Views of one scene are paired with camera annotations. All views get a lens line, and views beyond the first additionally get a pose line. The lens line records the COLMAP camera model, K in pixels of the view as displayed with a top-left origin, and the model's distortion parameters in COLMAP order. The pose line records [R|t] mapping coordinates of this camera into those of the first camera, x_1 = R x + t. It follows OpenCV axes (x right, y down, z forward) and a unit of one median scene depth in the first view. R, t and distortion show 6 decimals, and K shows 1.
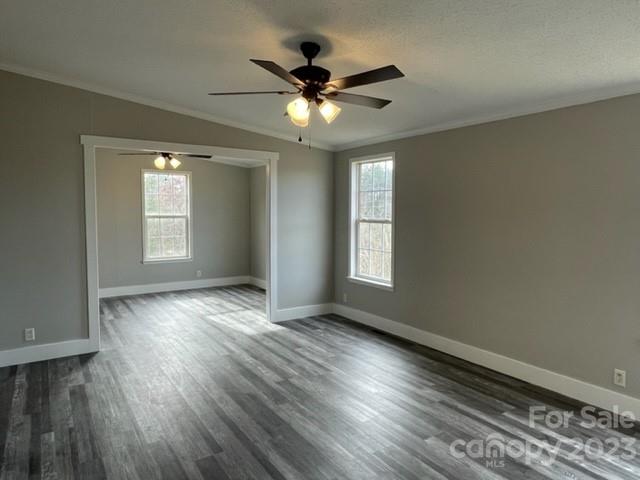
lens RADIAL K [[415.2, 0, 320.0], [0, 415.2, 240.0], [0, 0, 1]] dist [0.000890, -0.000043]
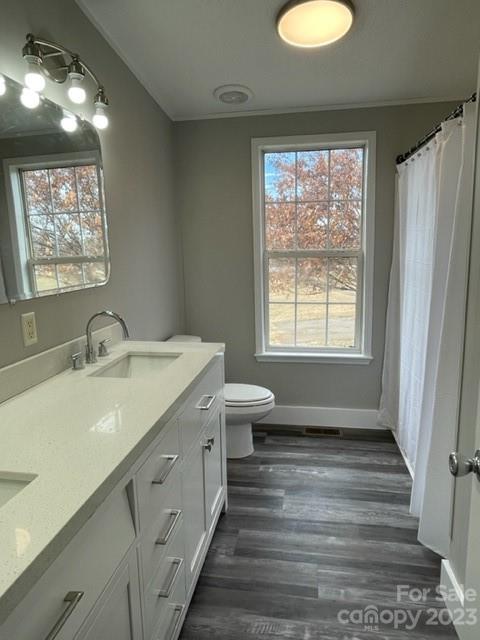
lens RADIAL K [[434.8, 0, 240.0], [0, 434.8, 320.0], [0, 0, 1]] dist [0.001717, 0.000547]
pose [[0.688338, -0.146376, 0.710468, -0.381129], [0.076497, 0.988615, 0.129568, -0.038823], [-0.721345, -0.034838, 0.691699, 0.623064]]
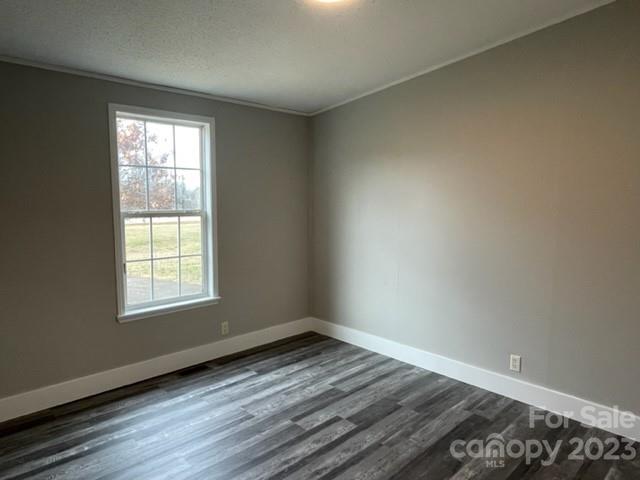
lens RADIAL K [[415.2, 0, 320.0], [0, 415.2, 240.0], [0, 0, 1]] dist [0.000890, -0.000043]
pose [[-0.174059, -0.093874, 0.980251, -0.541984], [0.080266, 0.990781, 0.109135, -0.054464], [-0.981459, 0.097677, -0.164919, 0.844867]]
